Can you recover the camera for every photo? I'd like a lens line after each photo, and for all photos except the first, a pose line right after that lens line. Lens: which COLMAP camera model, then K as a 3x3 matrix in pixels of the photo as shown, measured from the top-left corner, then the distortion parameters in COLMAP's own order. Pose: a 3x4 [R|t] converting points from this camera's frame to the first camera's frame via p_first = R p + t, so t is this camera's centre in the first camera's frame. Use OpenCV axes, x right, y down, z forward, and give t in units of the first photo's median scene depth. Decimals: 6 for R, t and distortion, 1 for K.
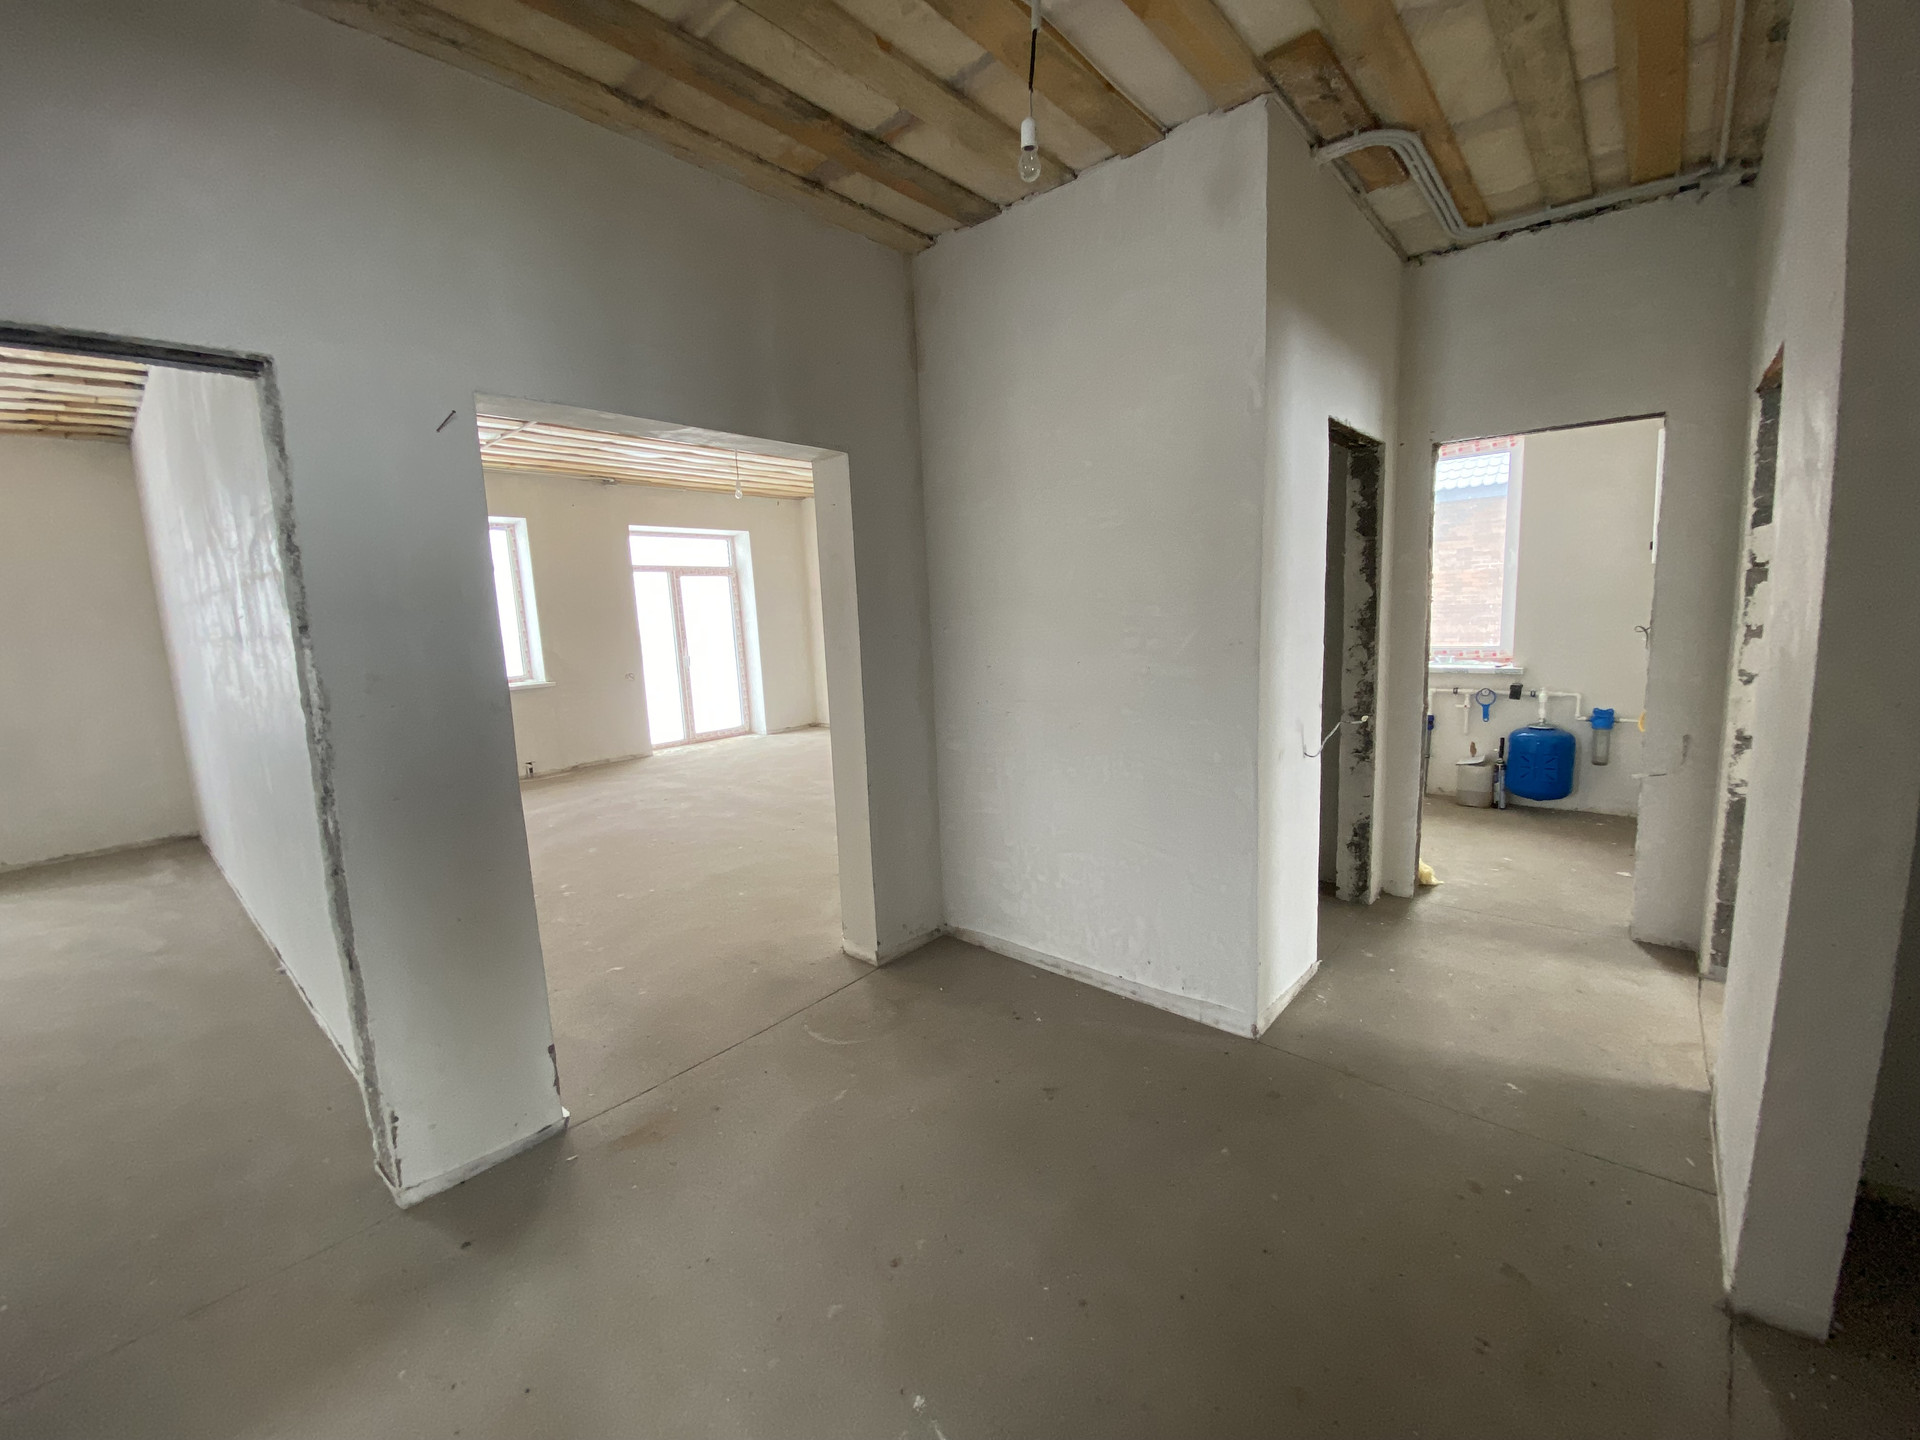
lens RADIAL K [[778.1, 0, 954.2], [0, 778.1, 718.0], [0, 0, 1]] dist [0.028491, -0.020704]
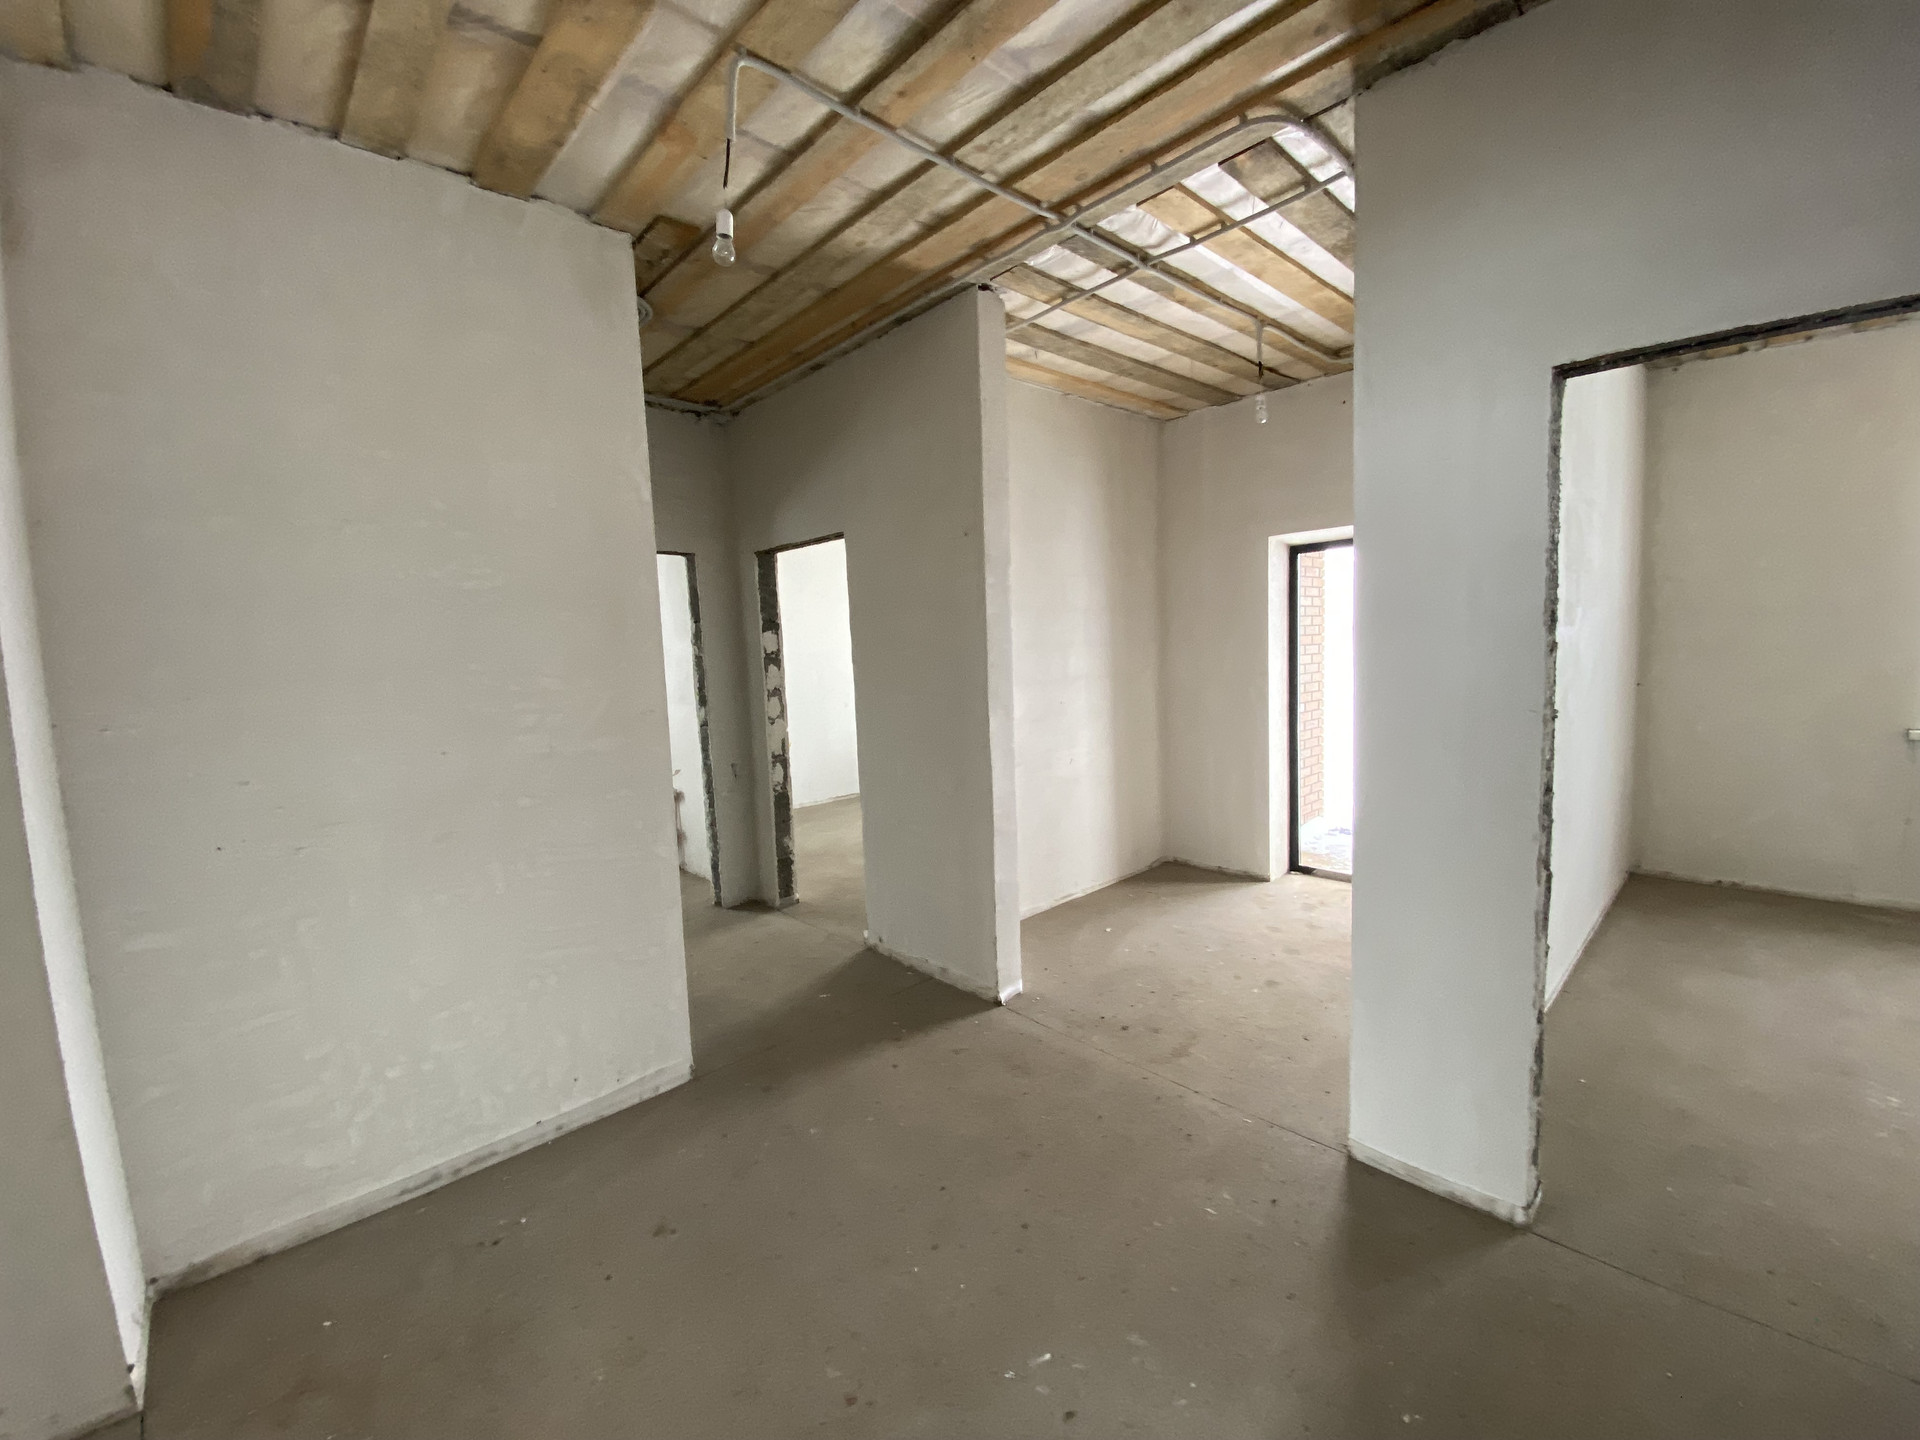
lens RADIAL K [[777.6, 0, 951.1], [0, 777.6, 718.1], [0, 0, 1]] dist [0.027604, -0.019804]
pose [[0.106460, -0.056621, 0.992704, -0.556534], [0.181149, 0.982773, 0.036628, -0.043616], [-0.977677, 0.175927, 0.114883, 0.406325]]
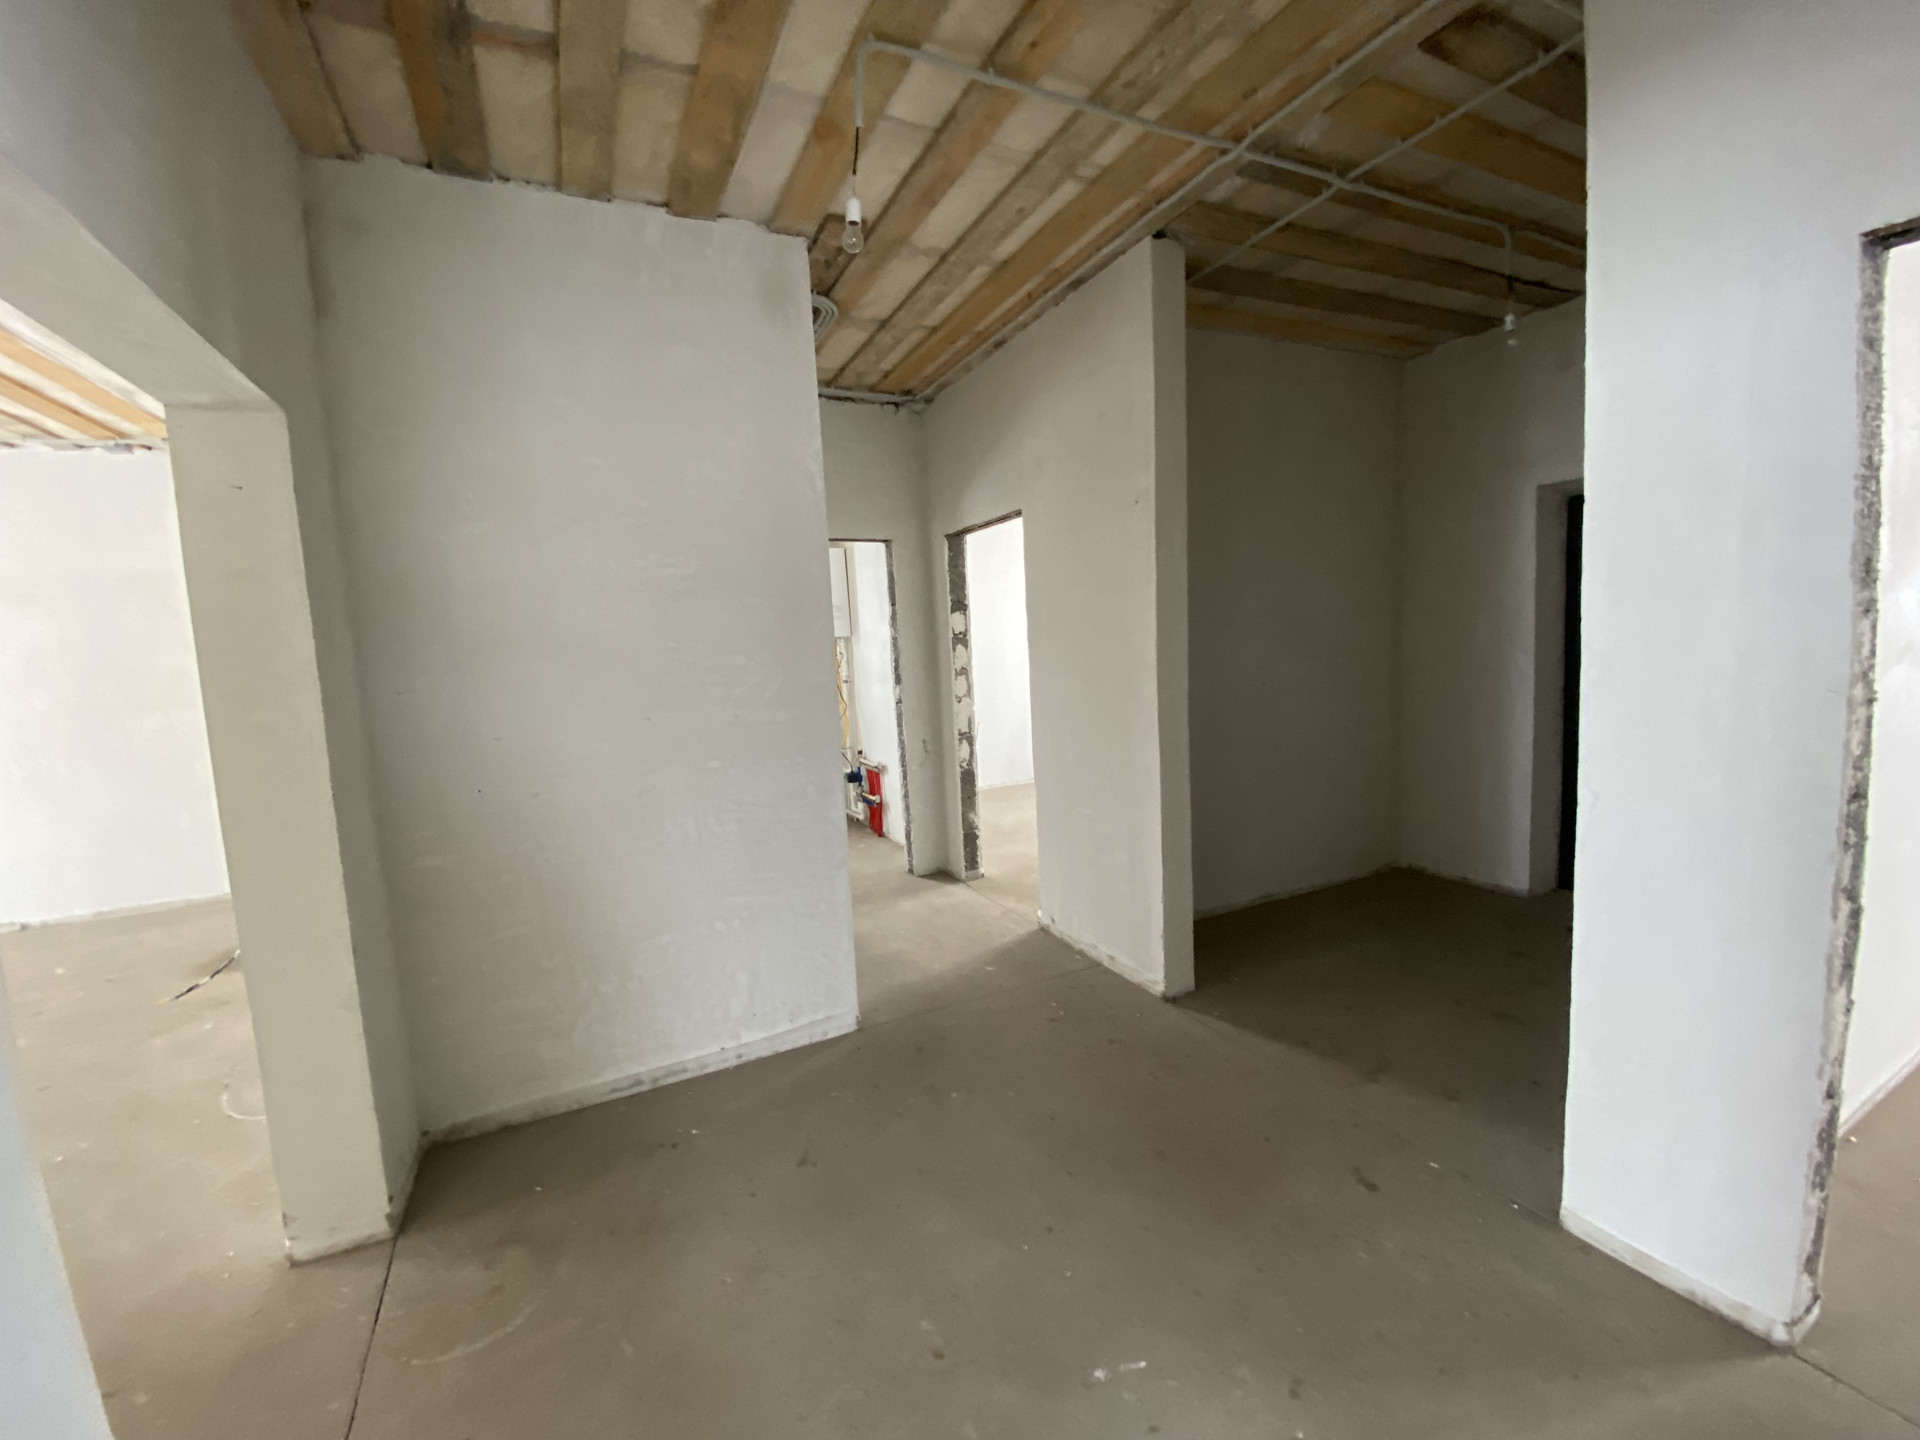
lens RADIAL K [[778.1, 0, 954.2], [0, 778.1, 718.0], [0, 0, 1]] dist [0.028491, -0.020704]
pose [[0.389742, -0.071767, 0.918123, -0.524422], [0.169297, 0.985551, 0.005171, -0.018303], [-0.905229, 0.153420, 0.396261, 0.319224]]
